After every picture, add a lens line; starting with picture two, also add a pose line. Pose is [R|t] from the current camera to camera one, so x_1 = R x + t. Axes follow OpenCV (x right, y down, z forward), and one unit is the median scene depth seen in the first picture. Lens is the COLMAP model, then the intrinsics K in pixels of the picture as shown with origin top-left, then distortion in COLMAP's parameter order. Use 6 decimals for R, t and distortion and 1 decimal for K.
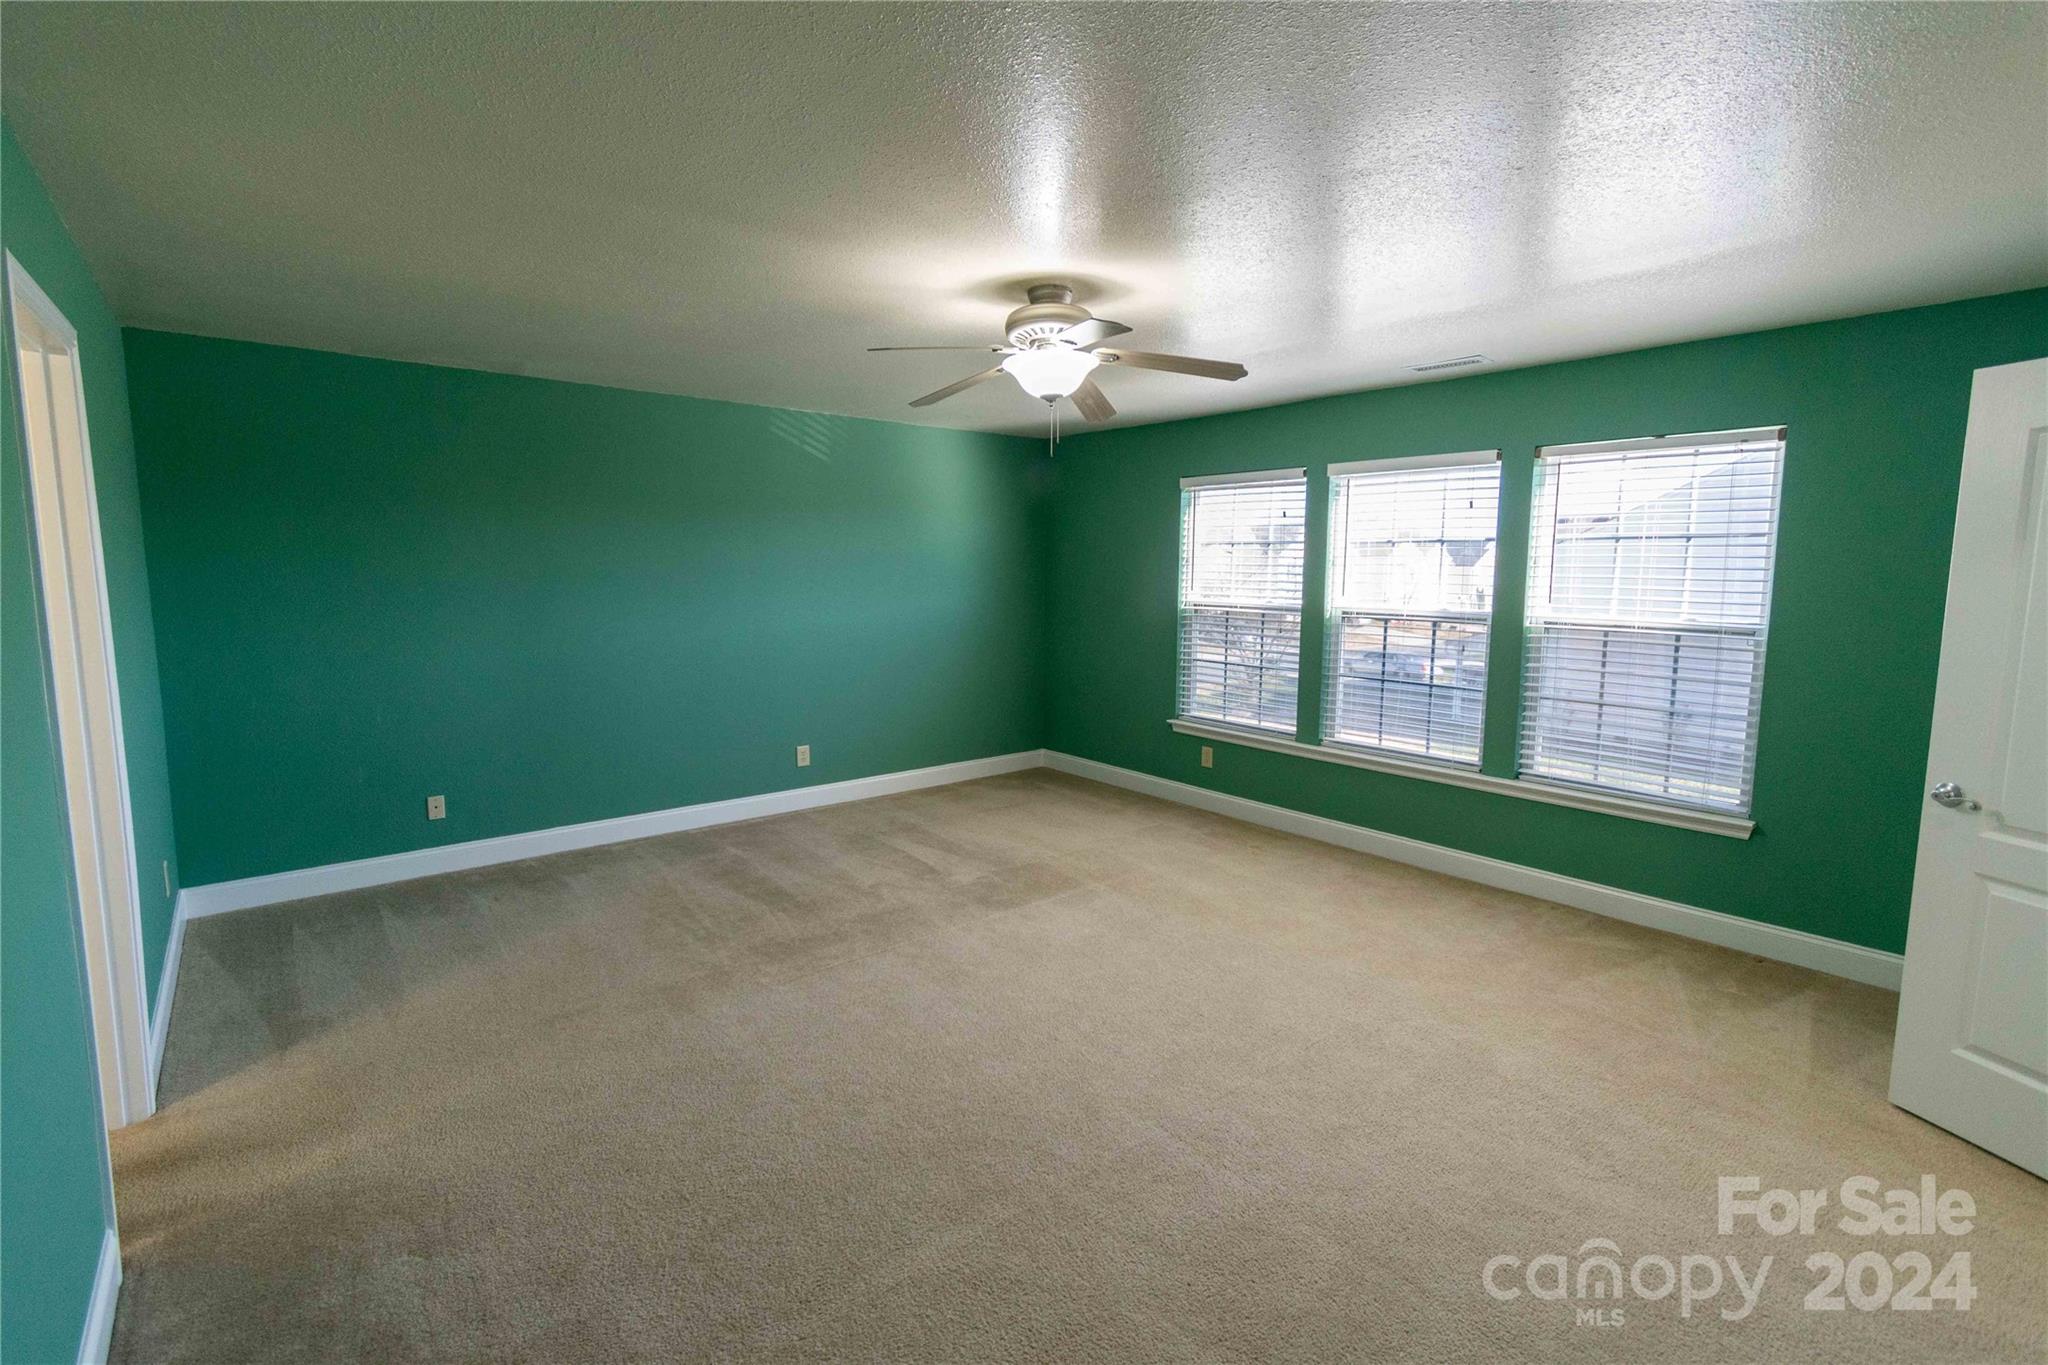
lens RADIAL K [[931.2, 0, 1013.9], [0, 931.2, 673.4], [0, 0, 1]] dist [0.003822, -0.000585]
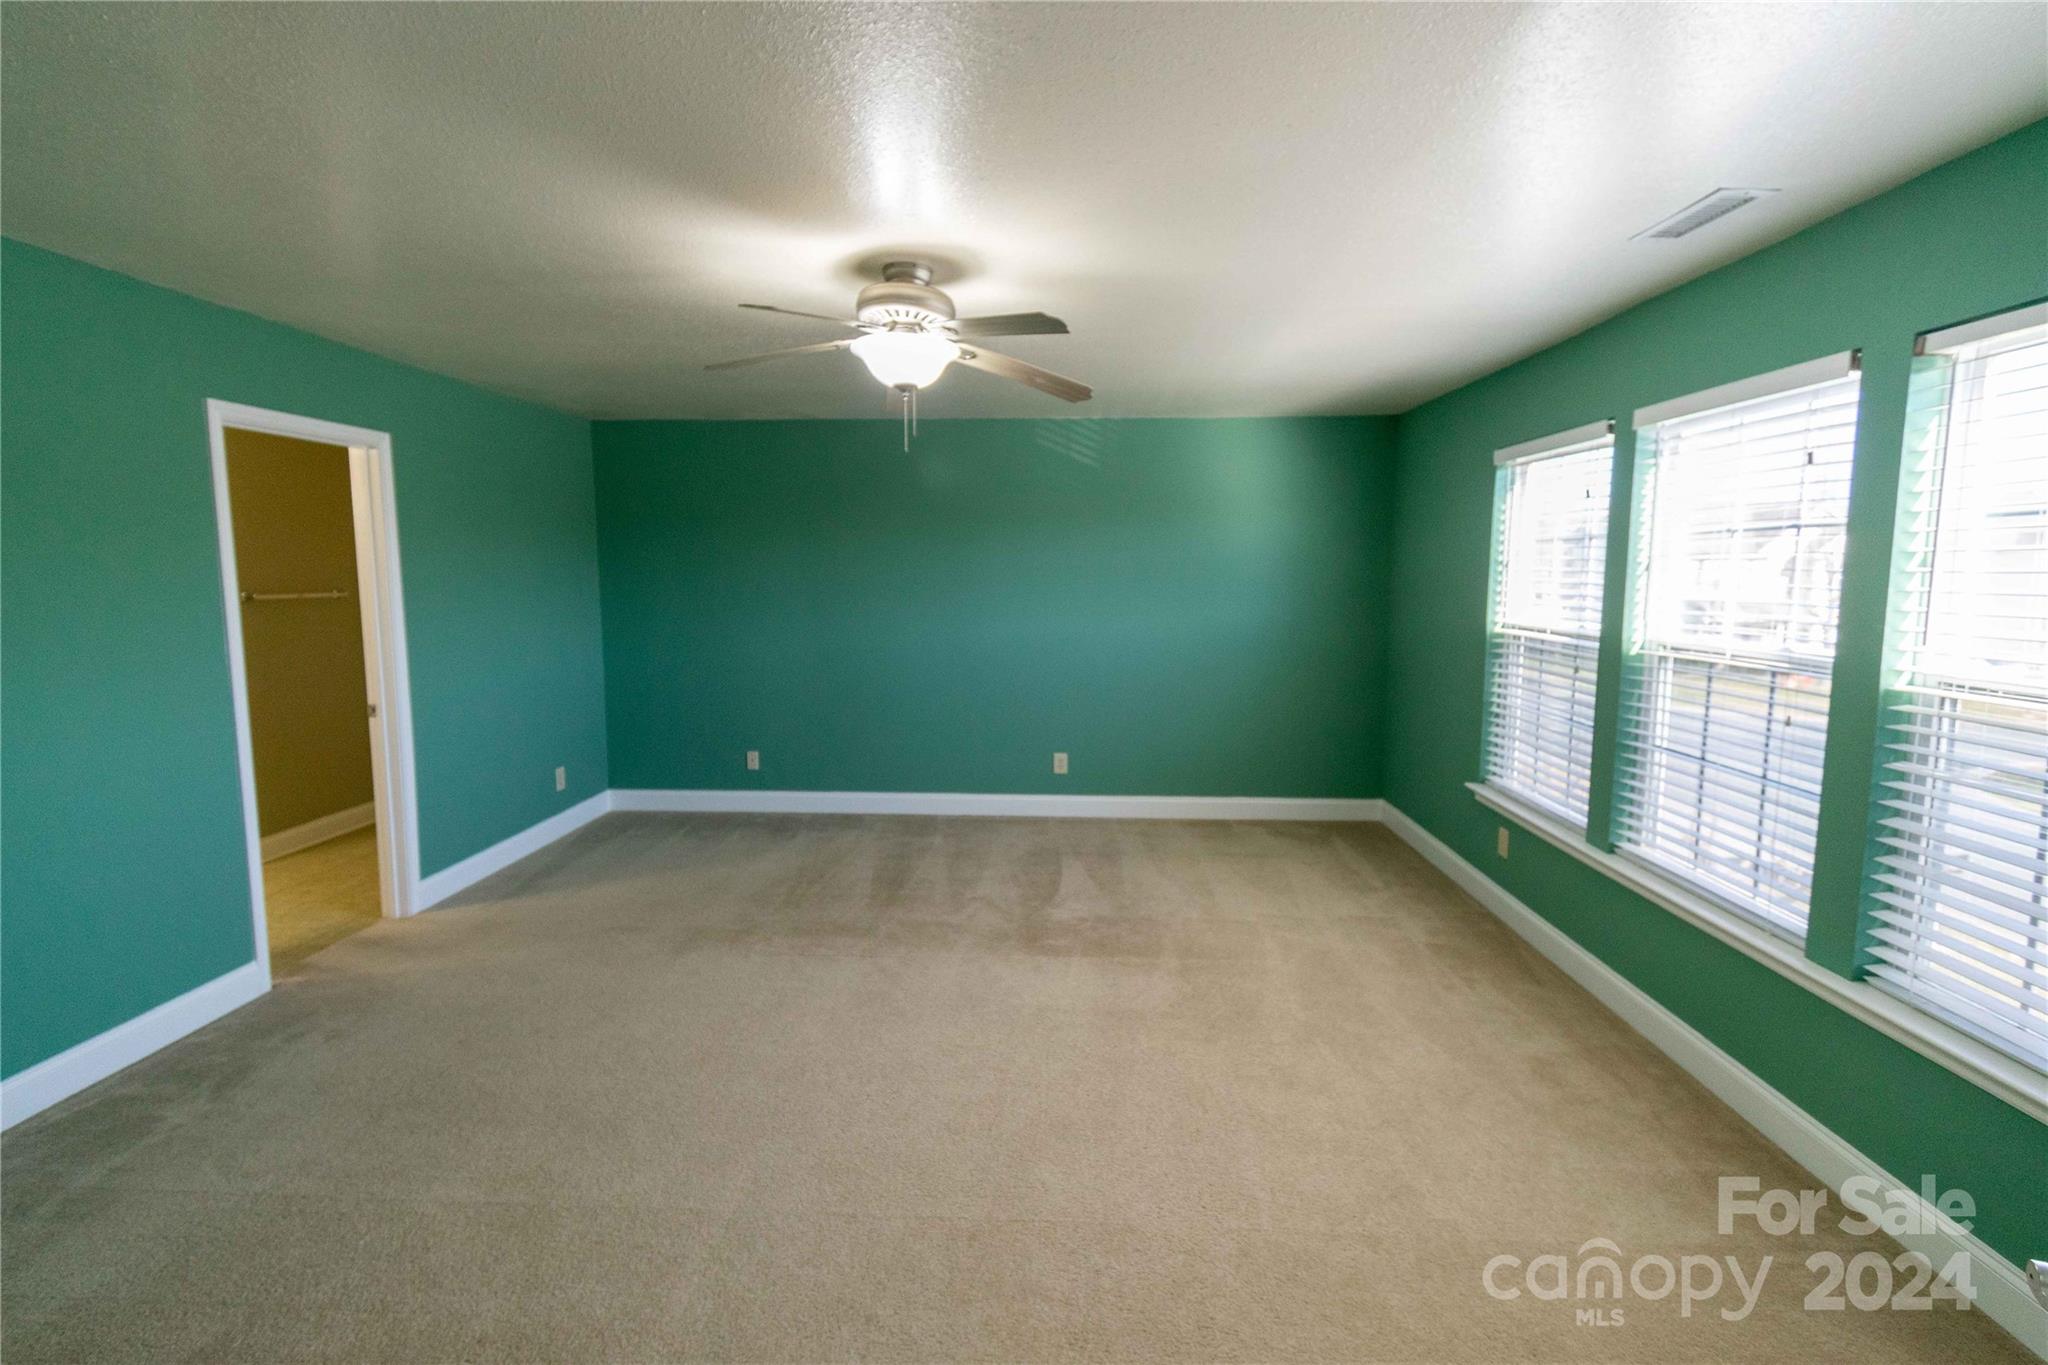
lens RADIAL K [[931.2, 0, 1013.9], [0, 931.2, 673.4], [0, 0, 1]] dist [0.003822, -0.000585]
pose [[0.739410, 0.070917, -0.669510, 0.497558], [-0.077894, 0.996770, 0.019555, -0.029178], [0.668734, 0.037692, 0.742545, 0.276087]]
